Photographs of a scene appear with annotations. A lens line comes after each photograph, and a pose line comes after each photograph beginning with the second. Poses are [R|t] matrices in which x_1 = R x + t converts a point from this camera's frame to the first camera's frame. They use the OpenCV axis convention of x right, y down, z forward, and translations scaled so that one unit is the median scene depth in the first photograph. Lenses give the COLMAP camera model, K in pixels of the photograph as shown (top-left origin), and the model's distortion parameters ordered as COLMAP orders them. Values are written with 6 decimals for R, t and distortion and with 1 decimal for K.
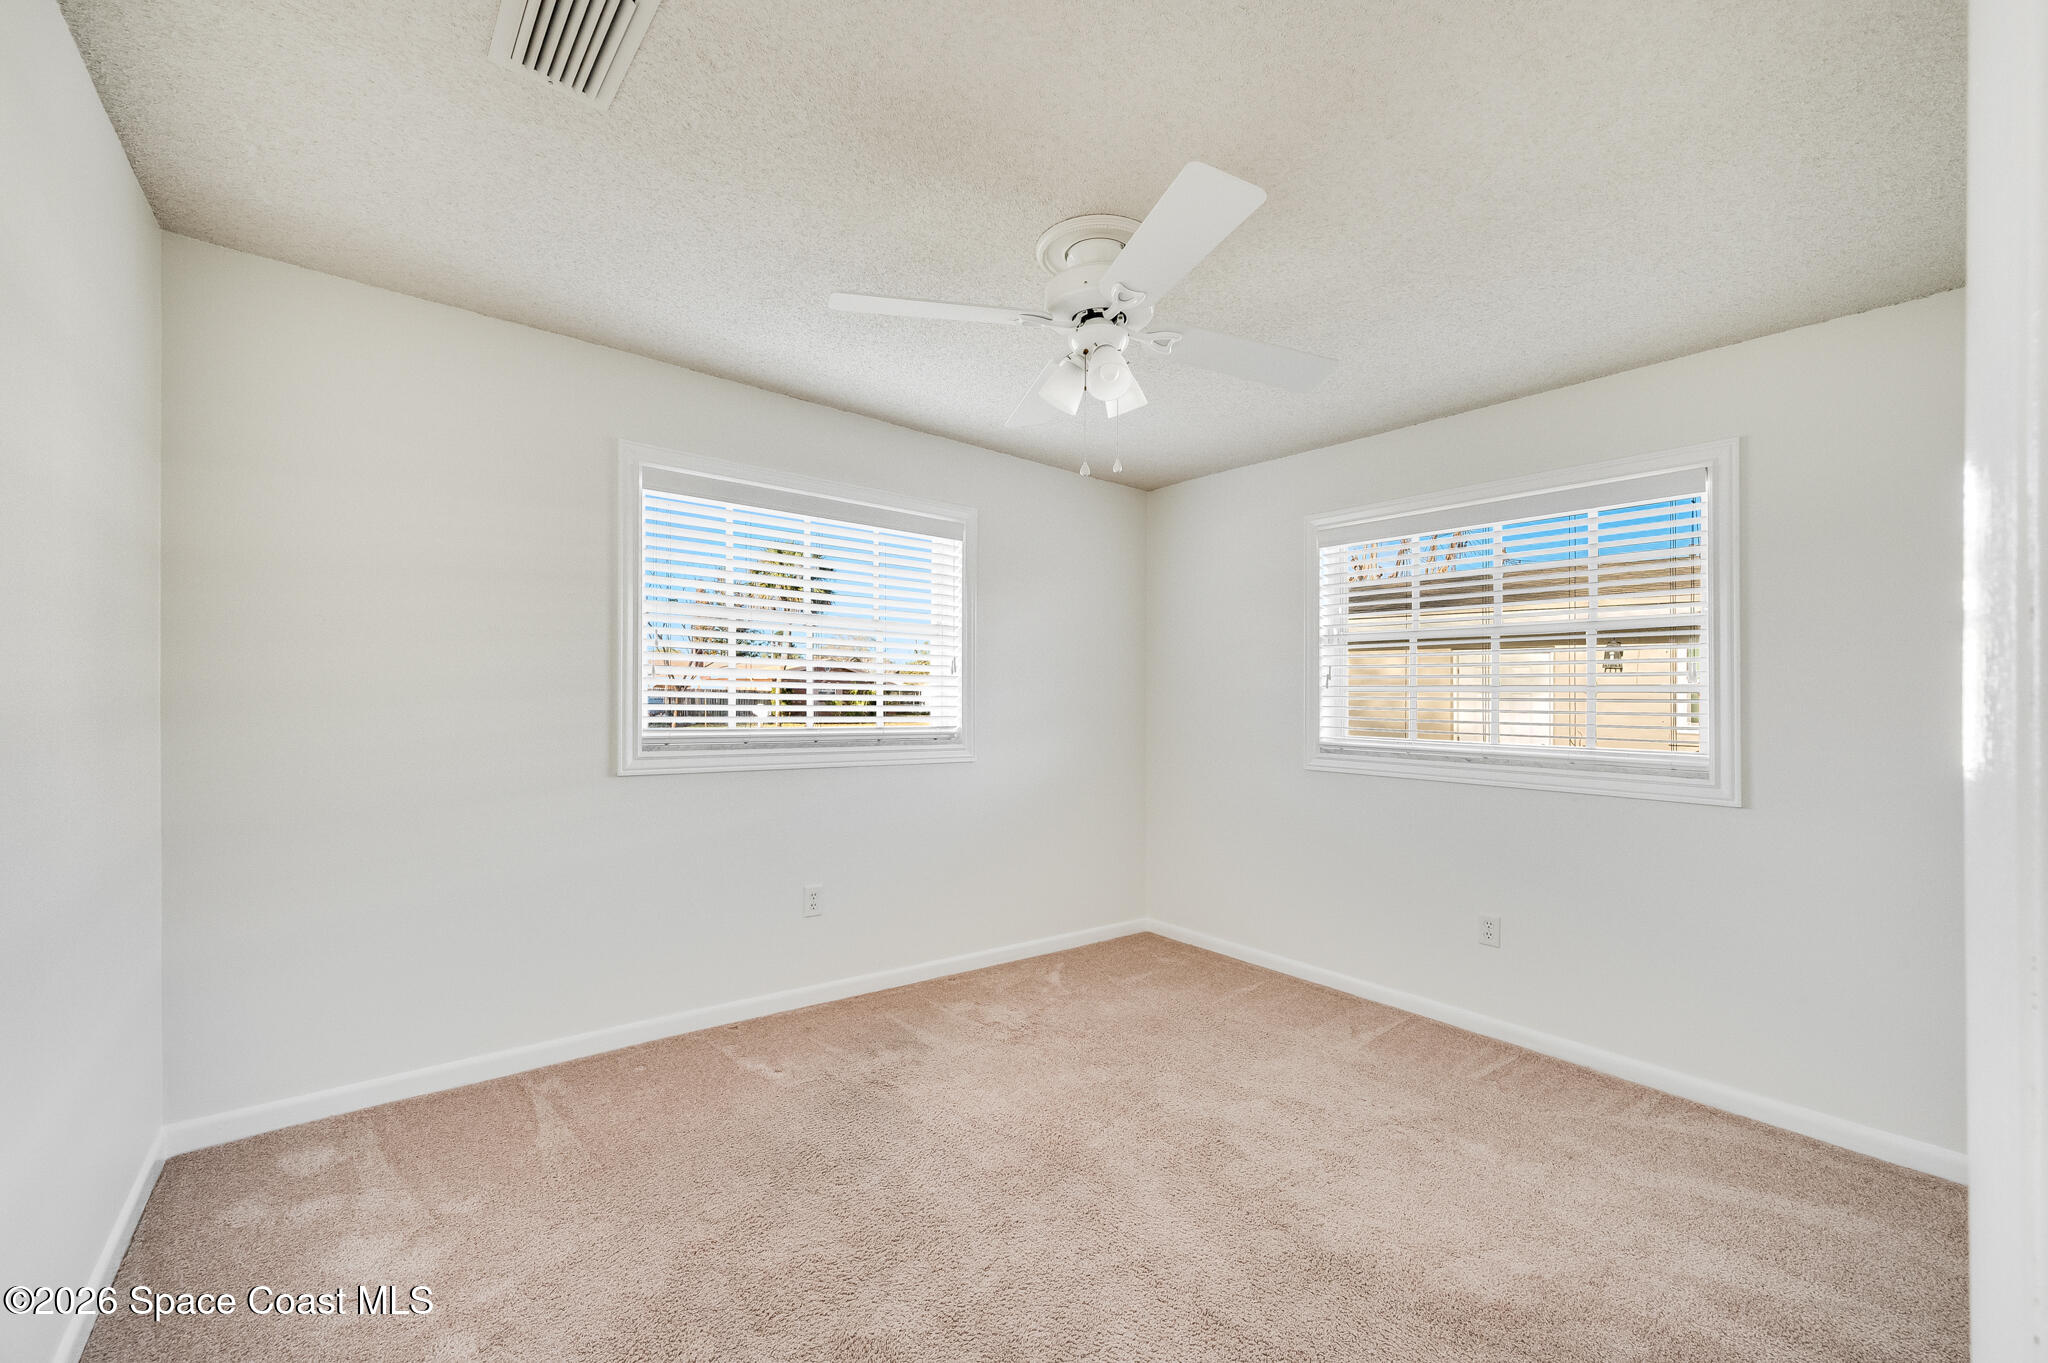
lens RADIAL K [[813.2, 0, 1022.2], [0, 813.2, 692.7], [0, 0, 1]] dist [0.003505, -0.000760]
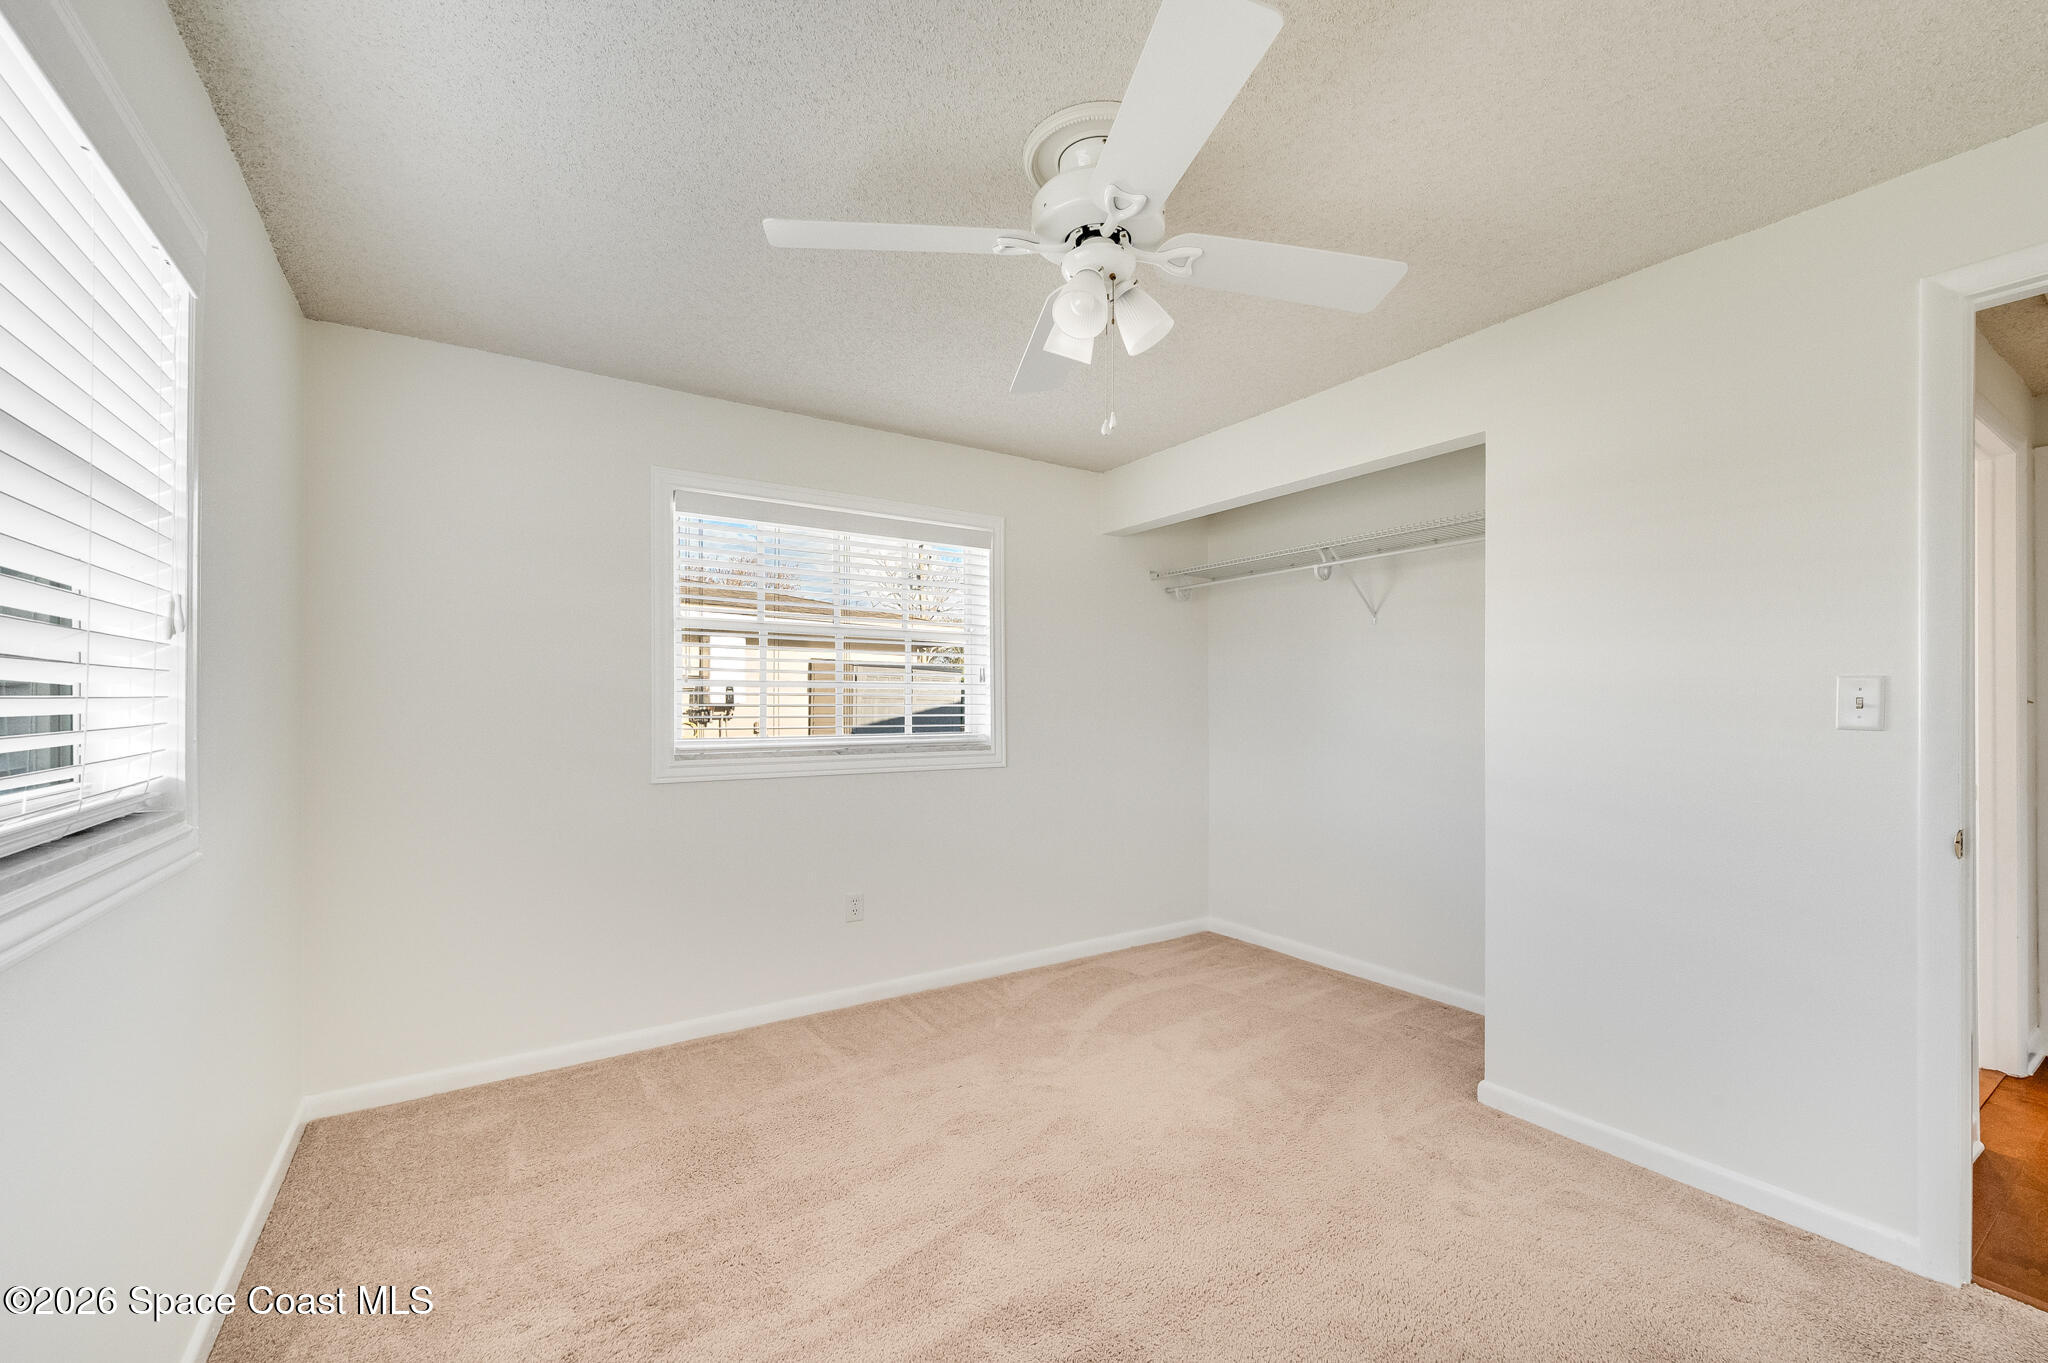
lens RADIAL K [[813.2, 0, 1038.2], [0, 813.2, 687.5], [0, 0, 1]] dist [0.003505, -0.000760]
pose [[0.102204, -0.000237, 0.994763, -0.465257], [-0.010817, 0.999941, 0.001350, -0.005798], [-0.994705, -0.010898, 0.102195, 0.626454]]
